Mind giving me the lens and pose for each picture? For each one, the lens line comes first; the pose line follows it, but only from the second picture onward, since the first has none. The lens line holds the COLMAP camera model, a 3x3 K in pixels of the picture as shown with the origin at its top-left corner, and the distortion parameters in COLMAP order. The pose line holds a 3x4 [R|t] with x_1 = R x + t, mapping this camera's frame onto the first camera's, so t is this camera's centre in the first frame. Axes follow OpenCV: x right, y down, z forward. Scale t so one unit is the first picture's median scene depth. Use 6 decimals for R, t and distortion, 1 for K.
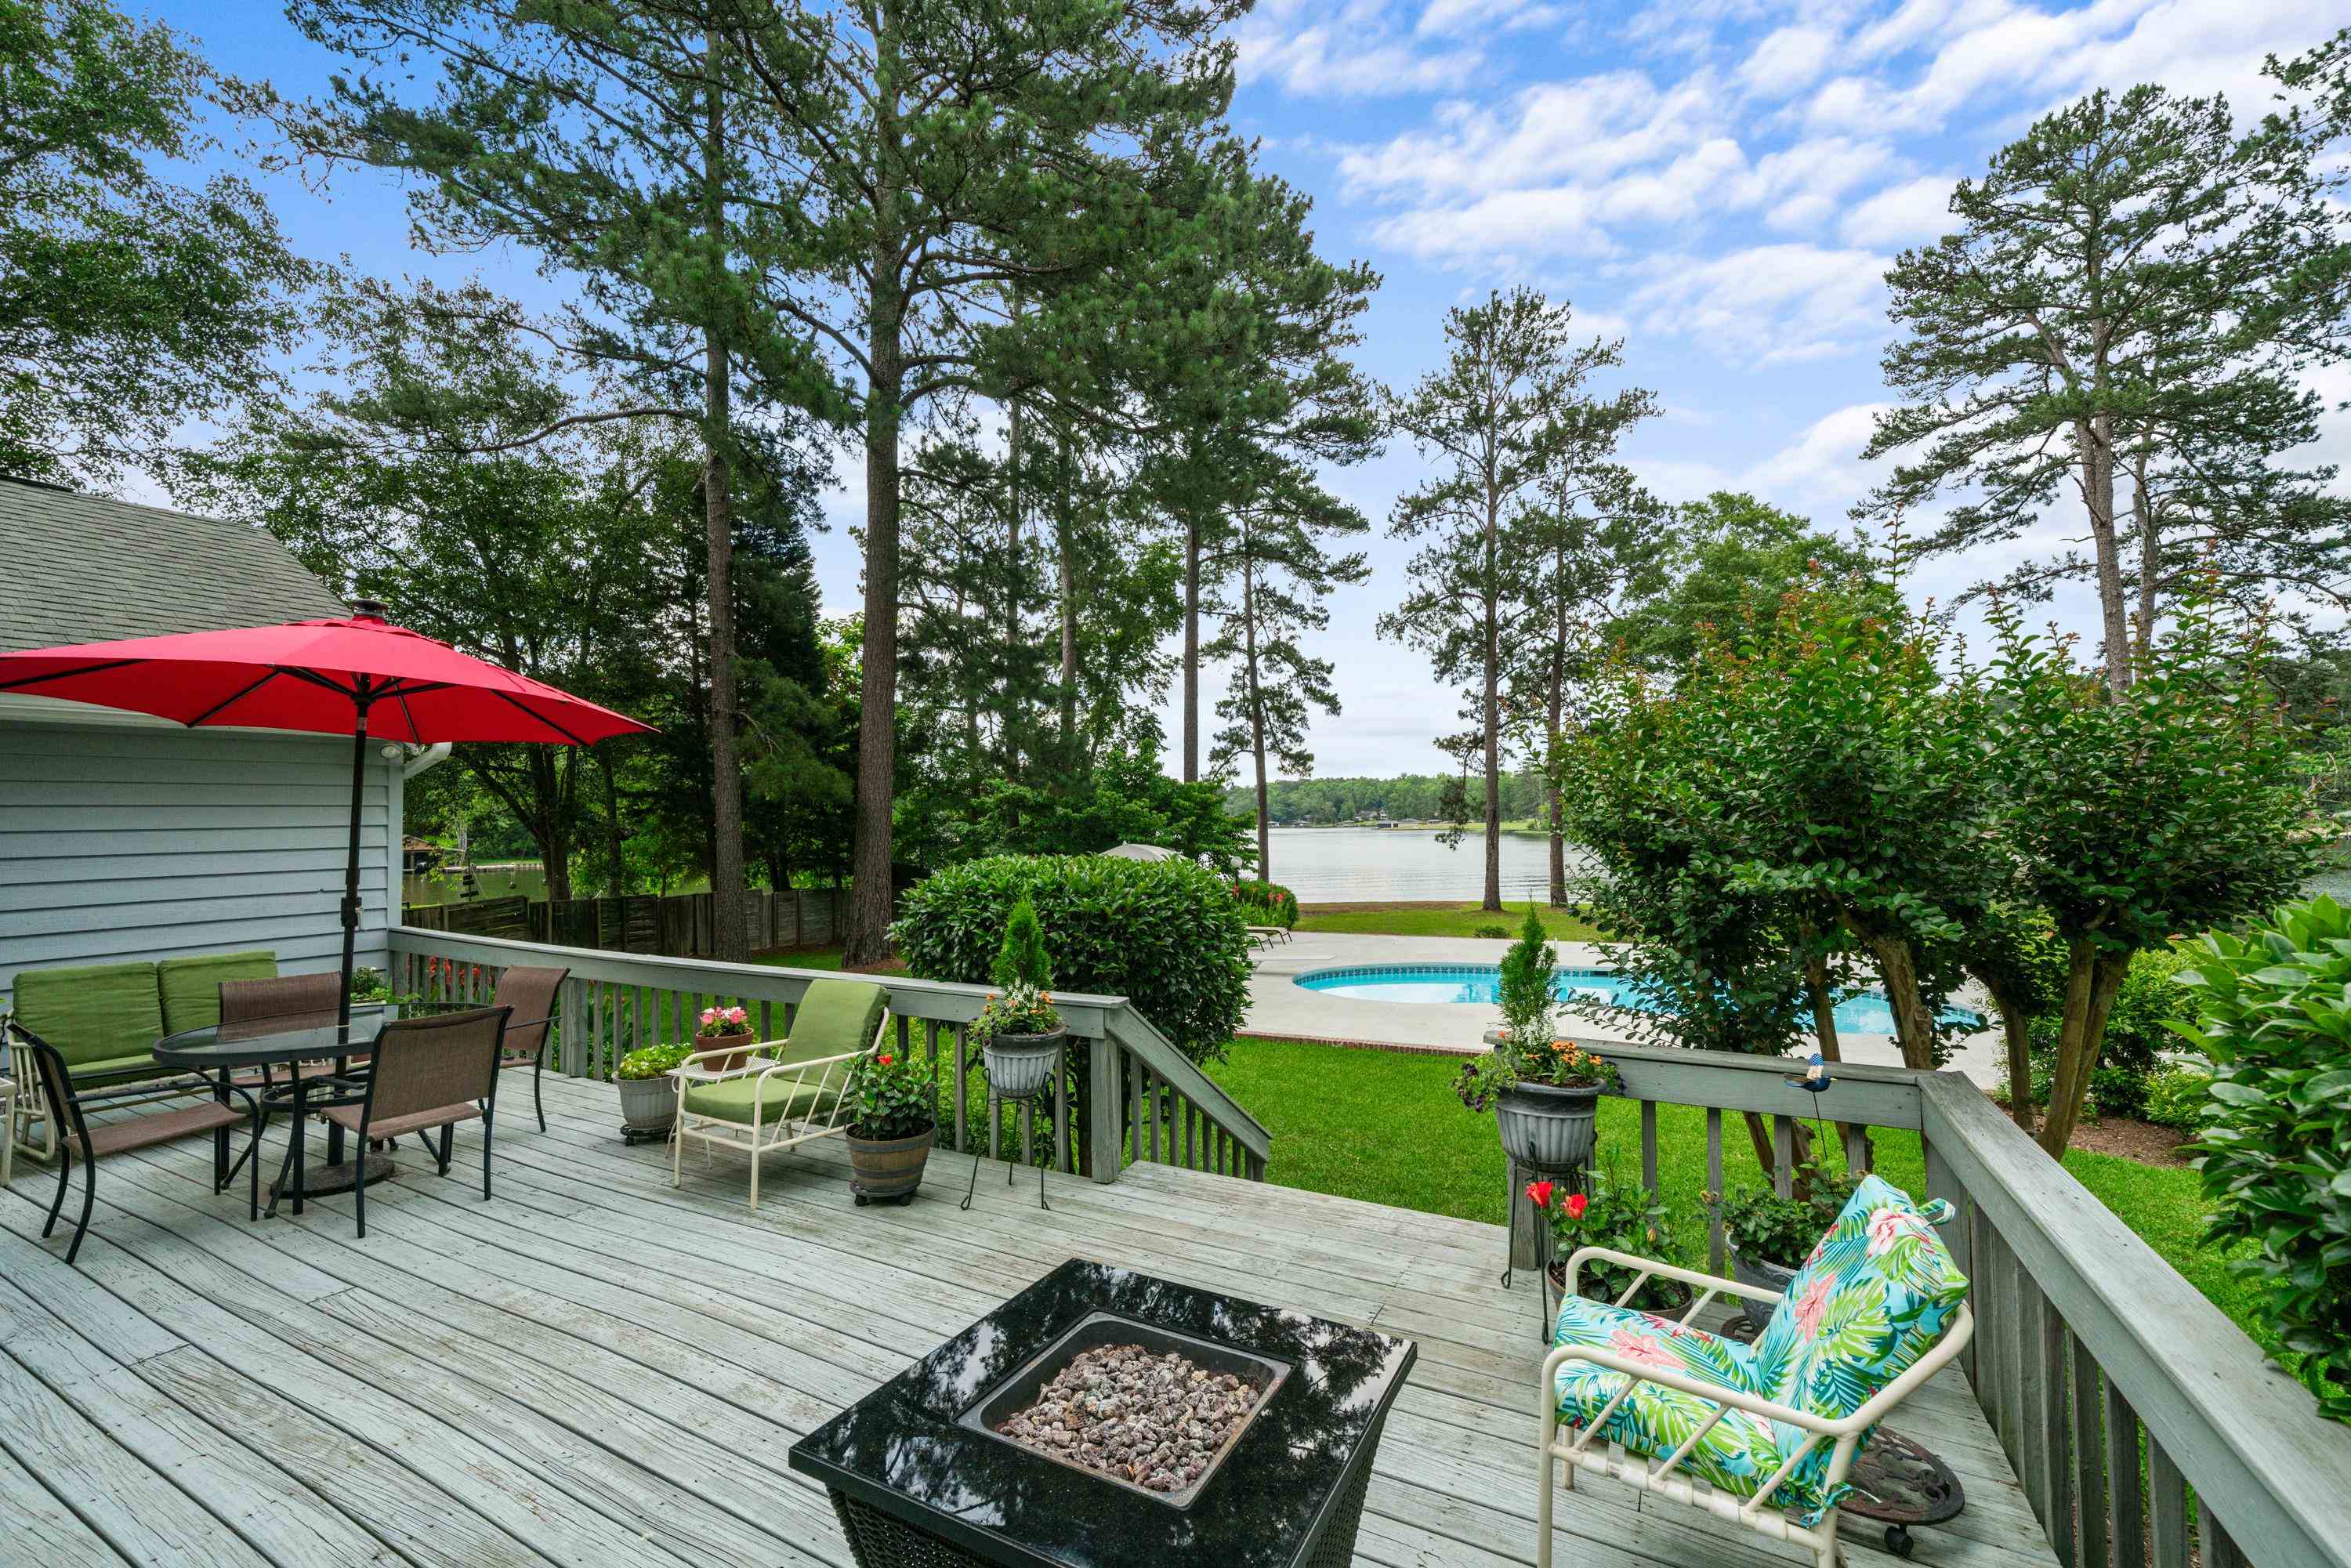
lens RADIAL K [[965.4, 0, 1170.5], [0, 965.4, 789.2], [0, 0, 1]] dist [0.001075, 0.000056]
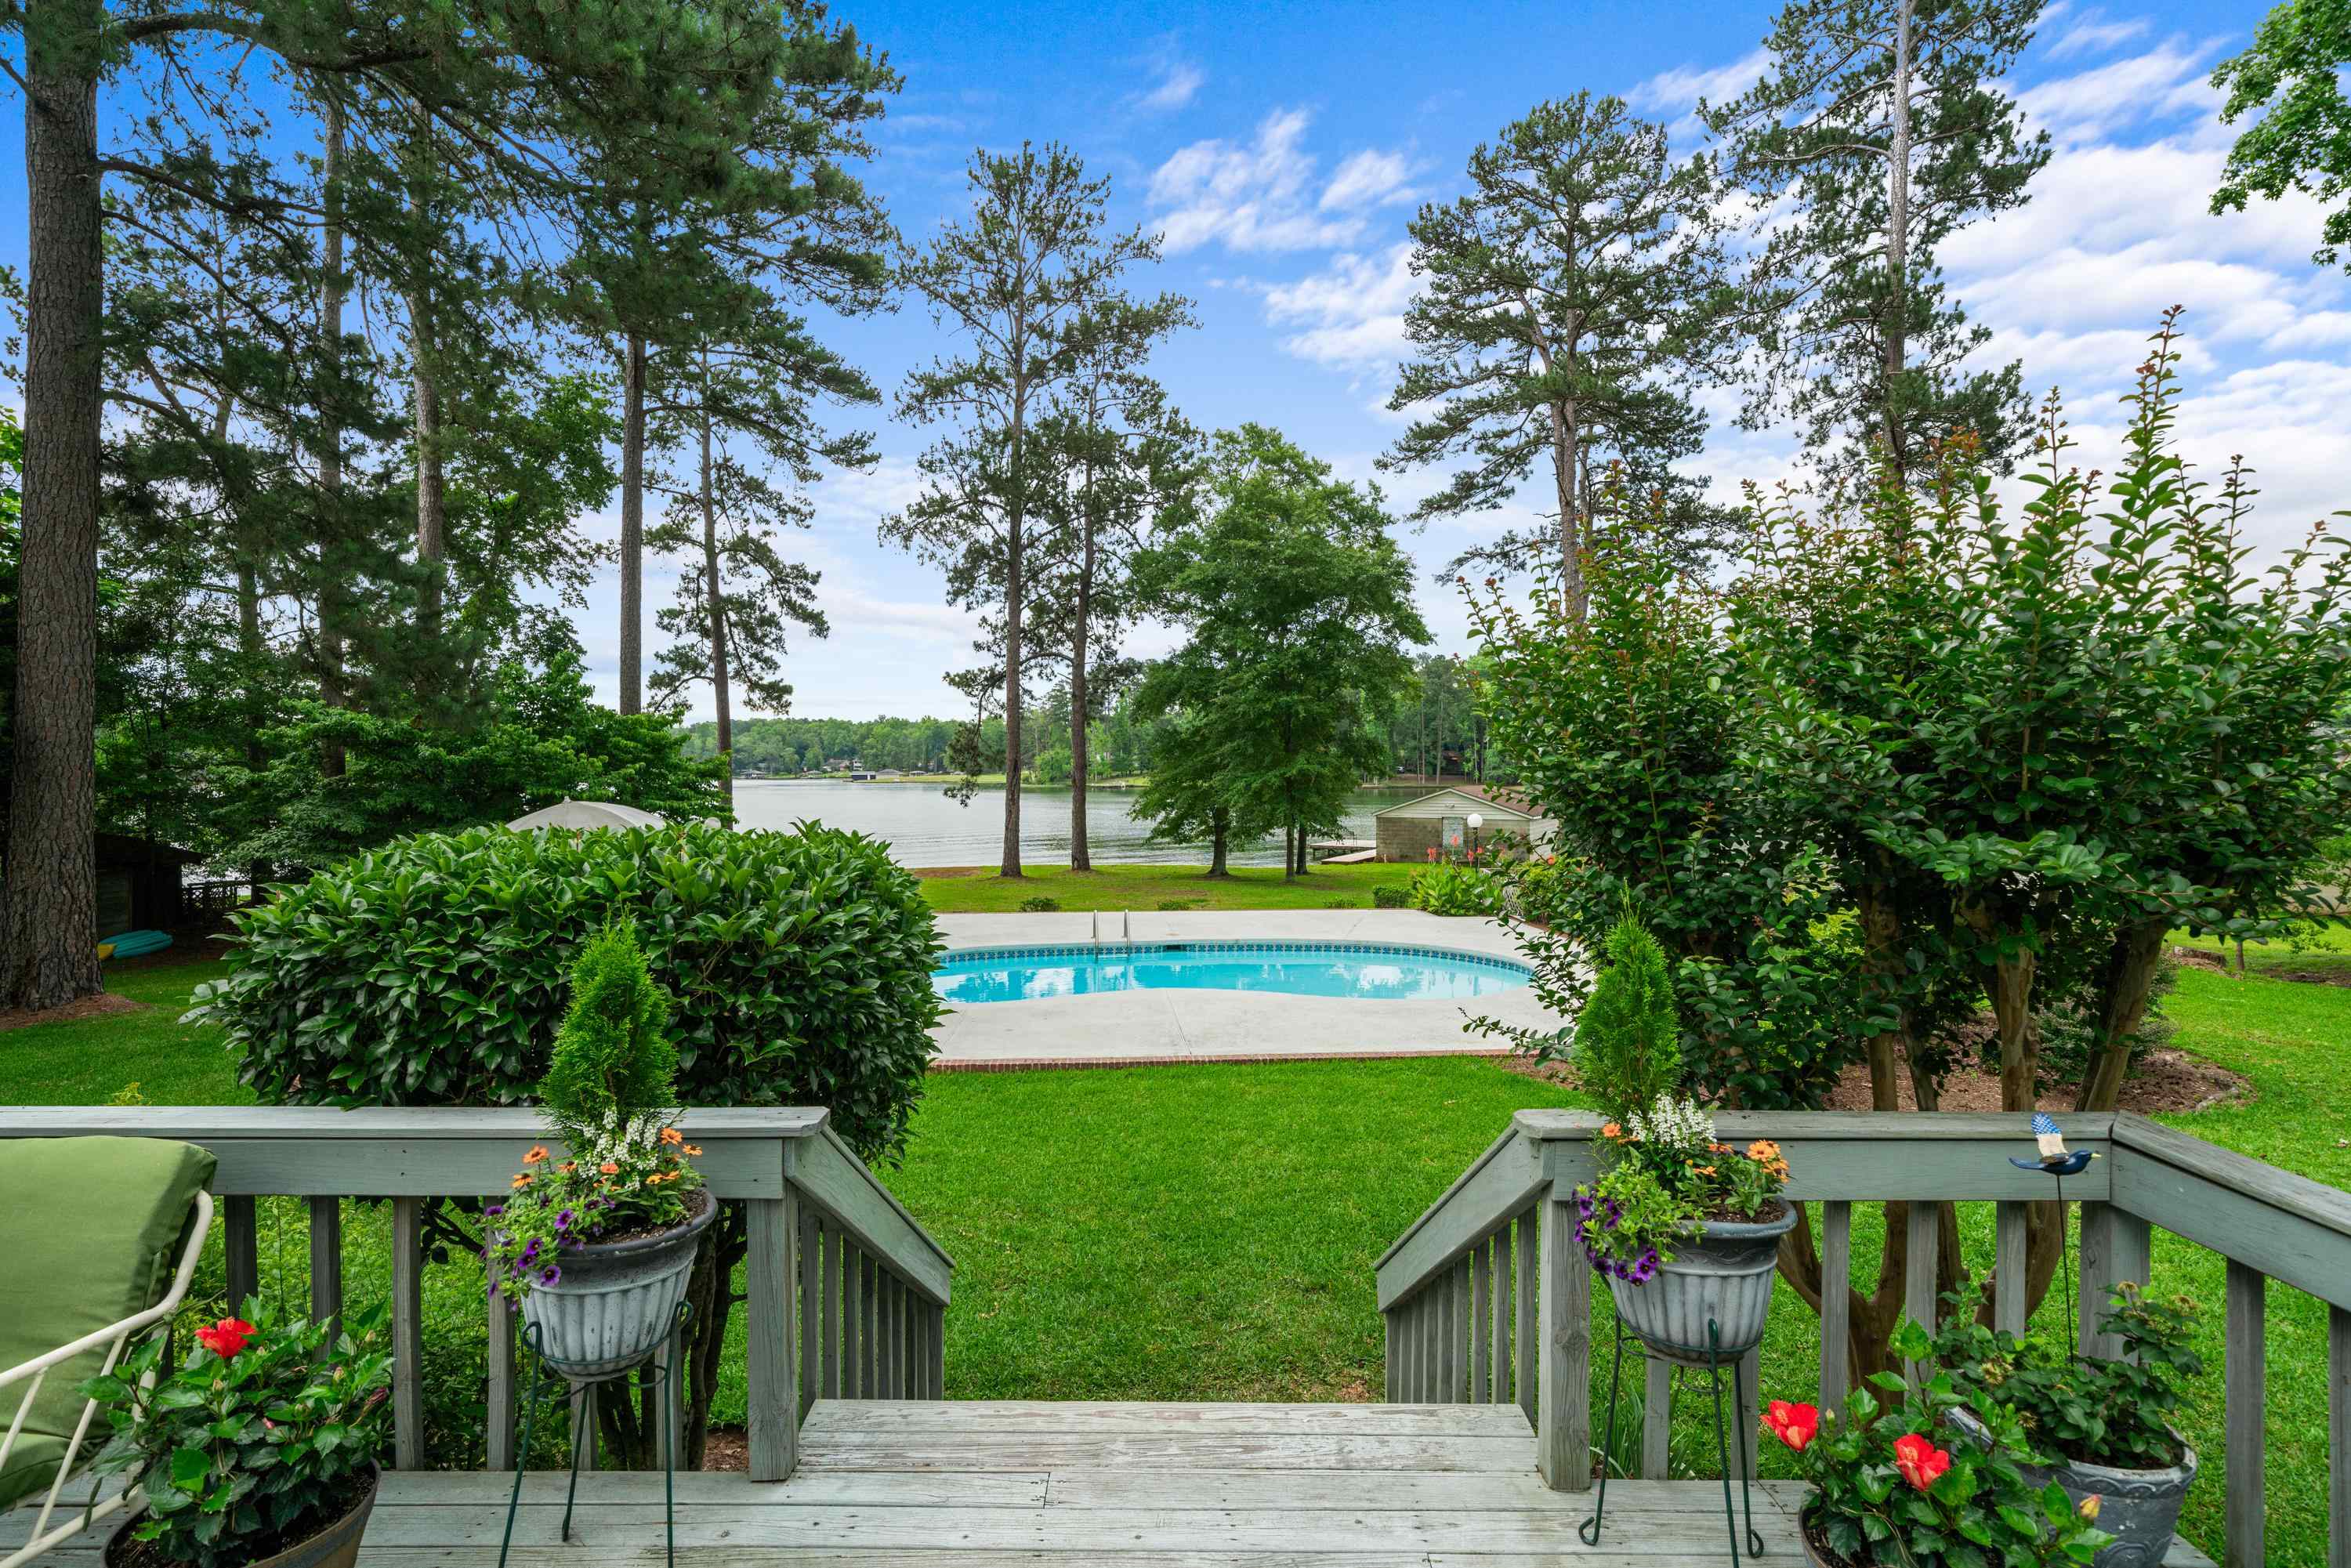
lens RADIAL K [[1139.6, 0, 1166.6], [0, 1139.6, 788.6], [0, 0, 1]] dist [0.003317, -0.000622]
pose [[0.885470, 0.002006, 0.464693, -0.016477], [-0.024046, 0.998849, 0.041509, 0.001886], [-0.464075, -0.047929, 0.884498, 0.039530]]
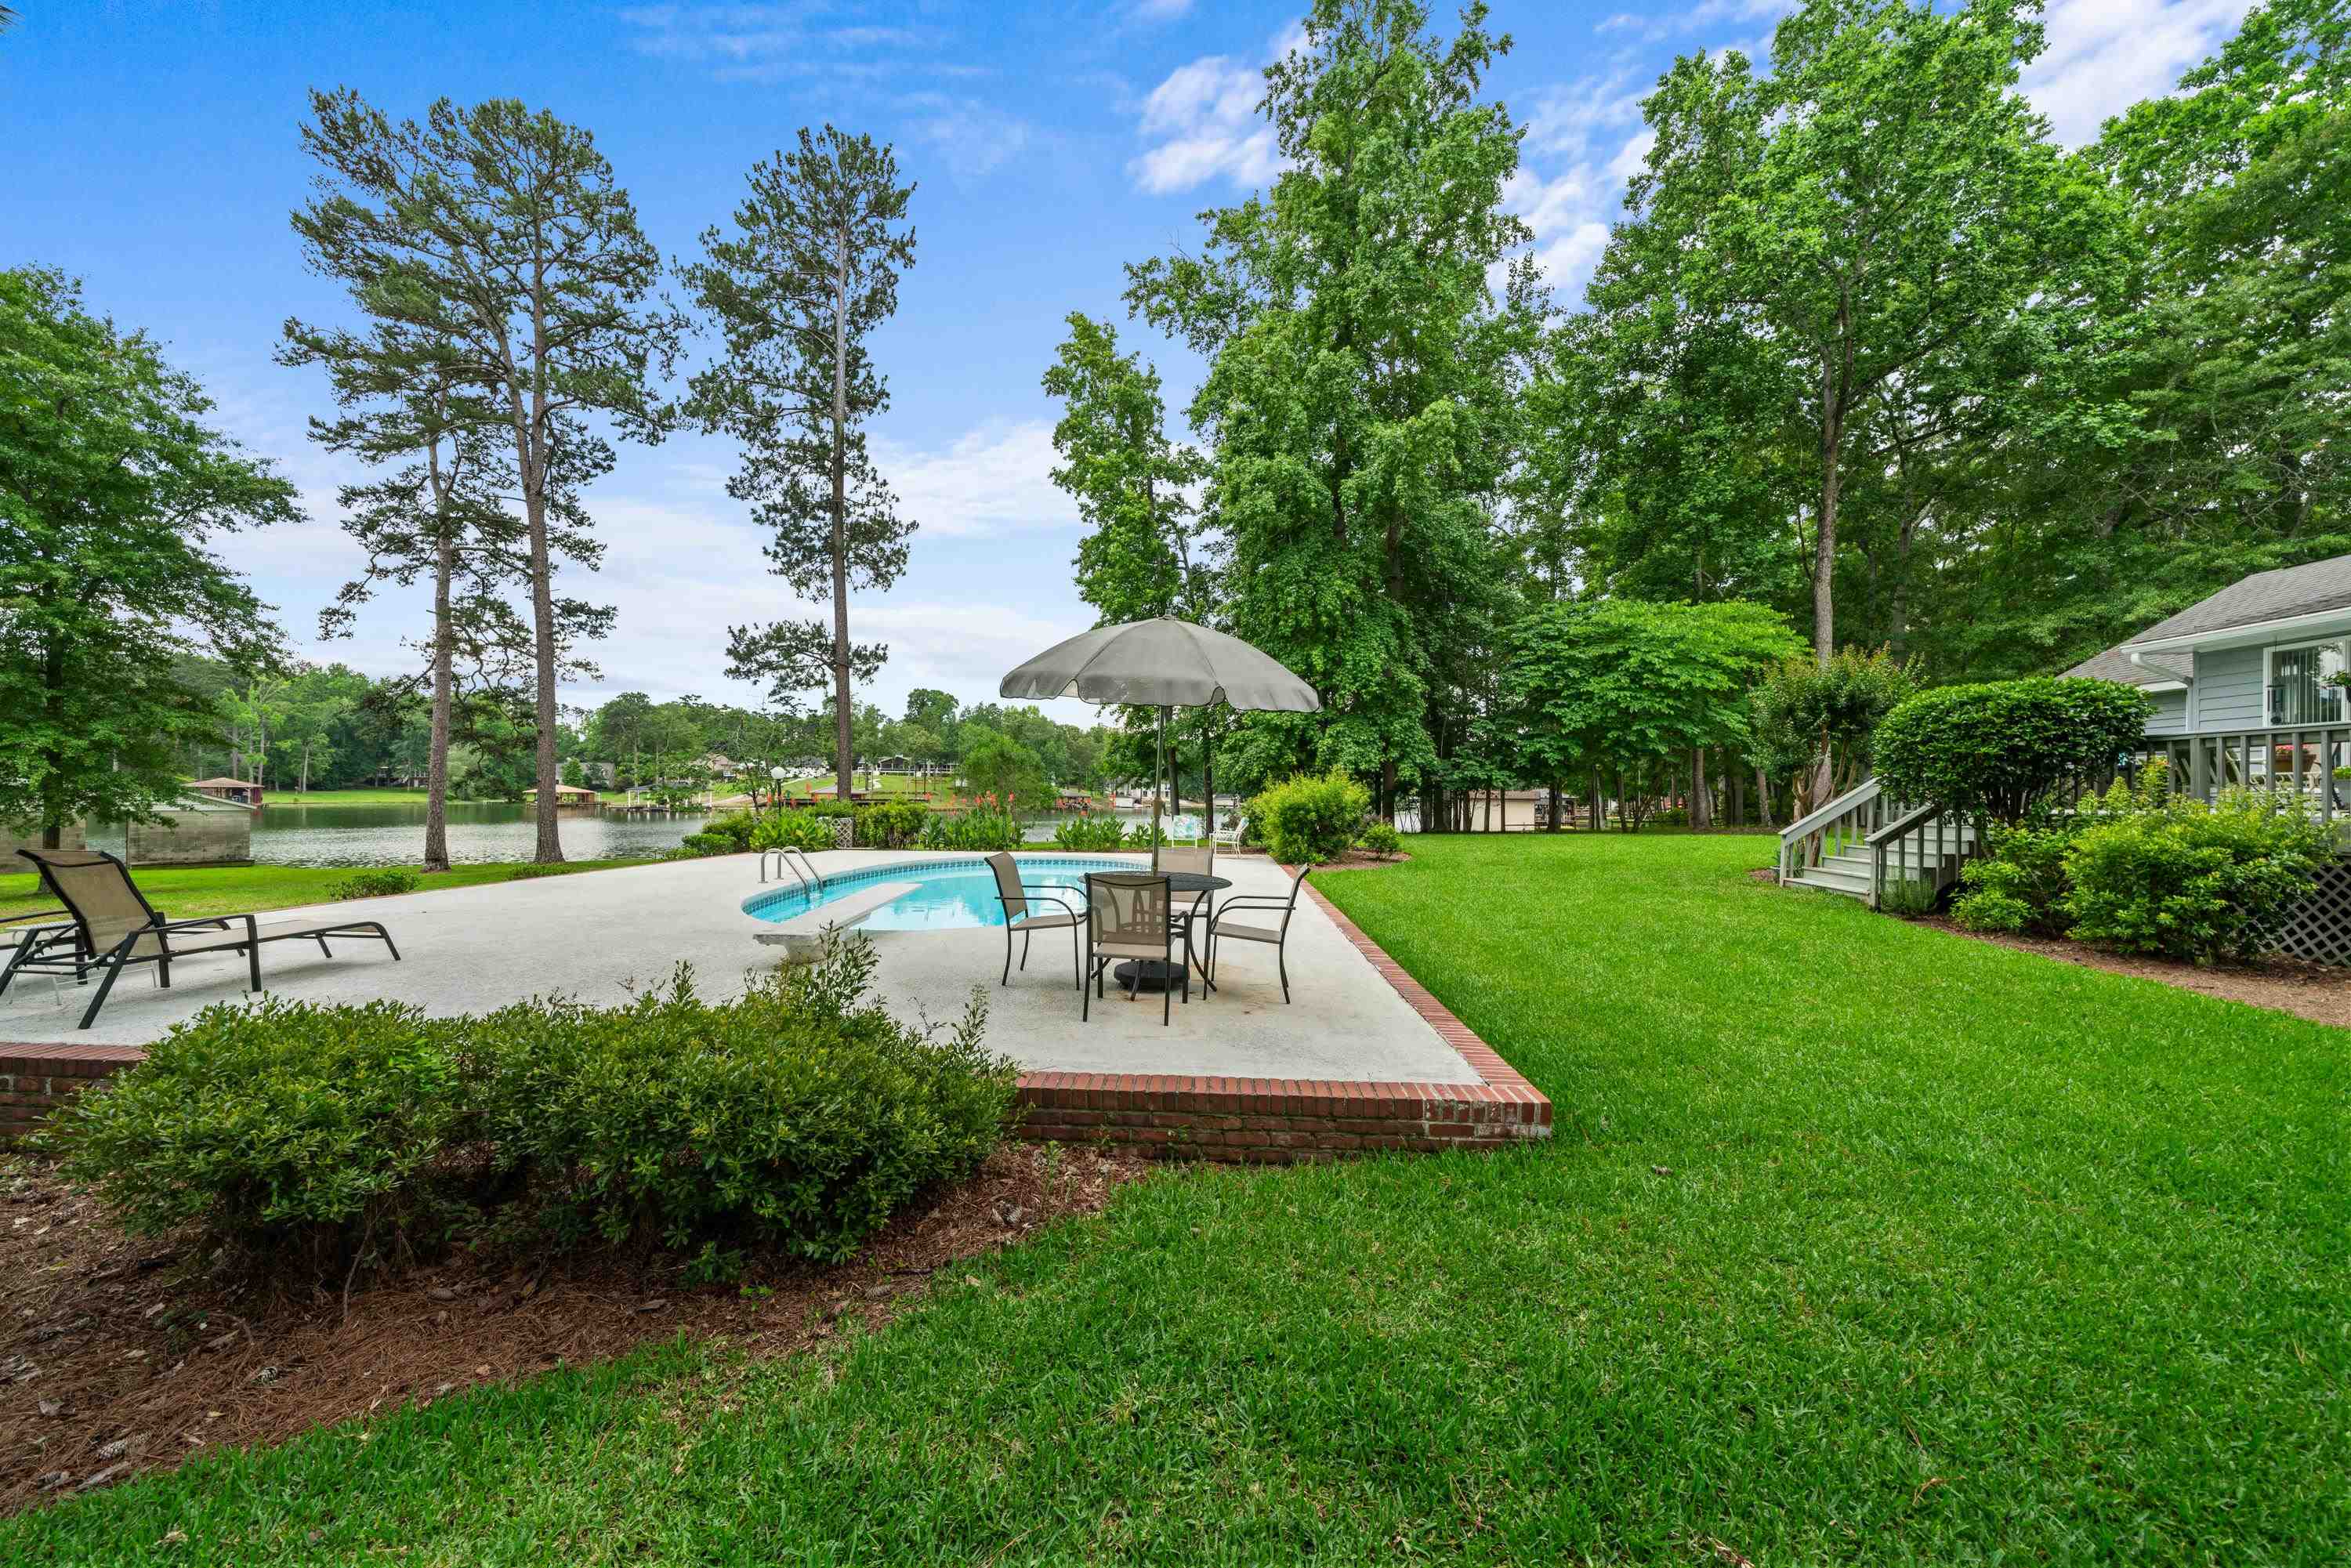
lens RADIAL K [[830.9, 0, 1164.8], [0, 830.9, 791.2], [0, 0, 1]] dist [-0.004773, 0.000272]
pose [[-0.353978, 0.012699, 0.935167, -0.131957], [-0.032435, 0.999140, -0.025845, 0.050533], [-0.934691, -0.039481, -0.353262, 0.402099]]
